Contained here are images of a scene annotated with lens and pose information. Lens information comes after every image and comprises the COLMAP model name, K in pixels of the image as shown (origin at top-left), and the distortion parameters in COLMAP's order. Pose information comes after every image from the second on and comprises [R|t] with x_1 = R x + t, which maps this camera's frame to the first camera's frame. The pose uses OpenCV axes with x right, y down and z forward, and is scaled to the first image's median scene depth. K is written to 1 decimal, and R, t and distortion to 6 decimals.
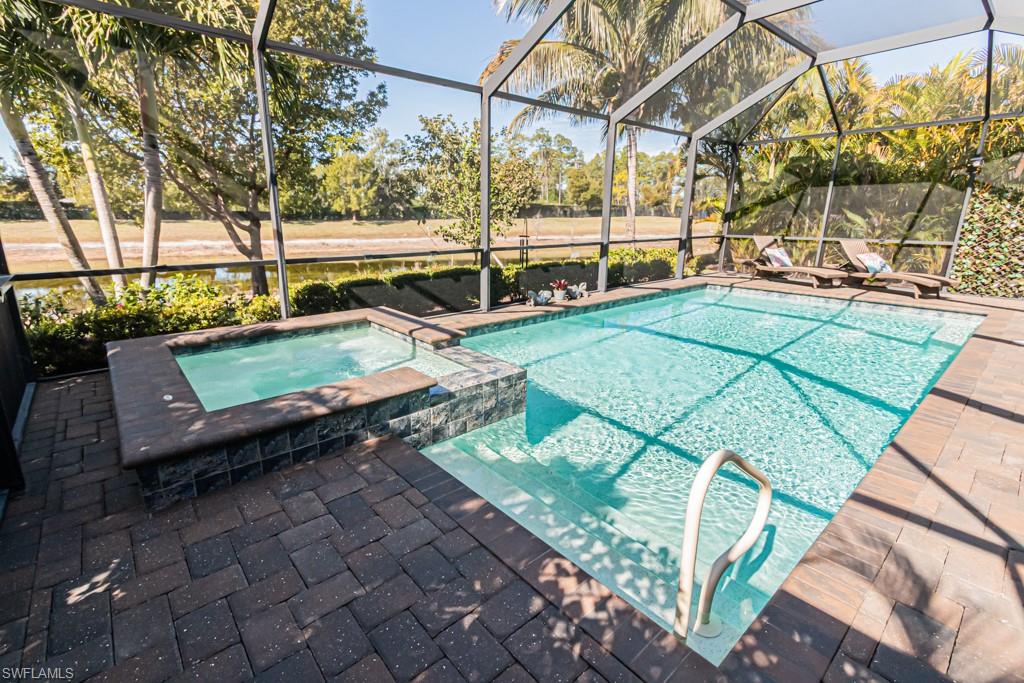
lens RADIAL K [[478.4, 0, 515.7], [0, 478.4, 334.6], [0, 0, 1]] dist [0.007730, 0.000251]
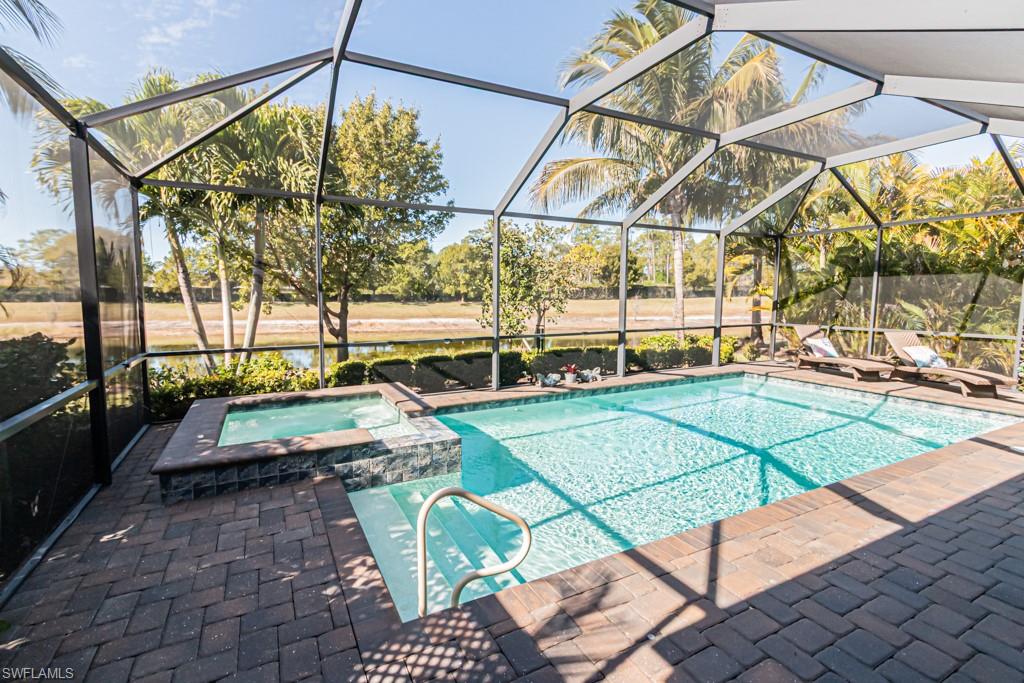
lens RADIAL K [[483.9, 0, 512.6], [0, 483.9, 326.1], [0, 0, 1]] dist [0.014177, -0.005557]
pose [[0.972293, 0.012318, -0.233441, 0.254807], [-0.053830, 0.983572, -0.172304, -0.000961], [0.227484, 0.180096, 0.956983, -0.139133]]
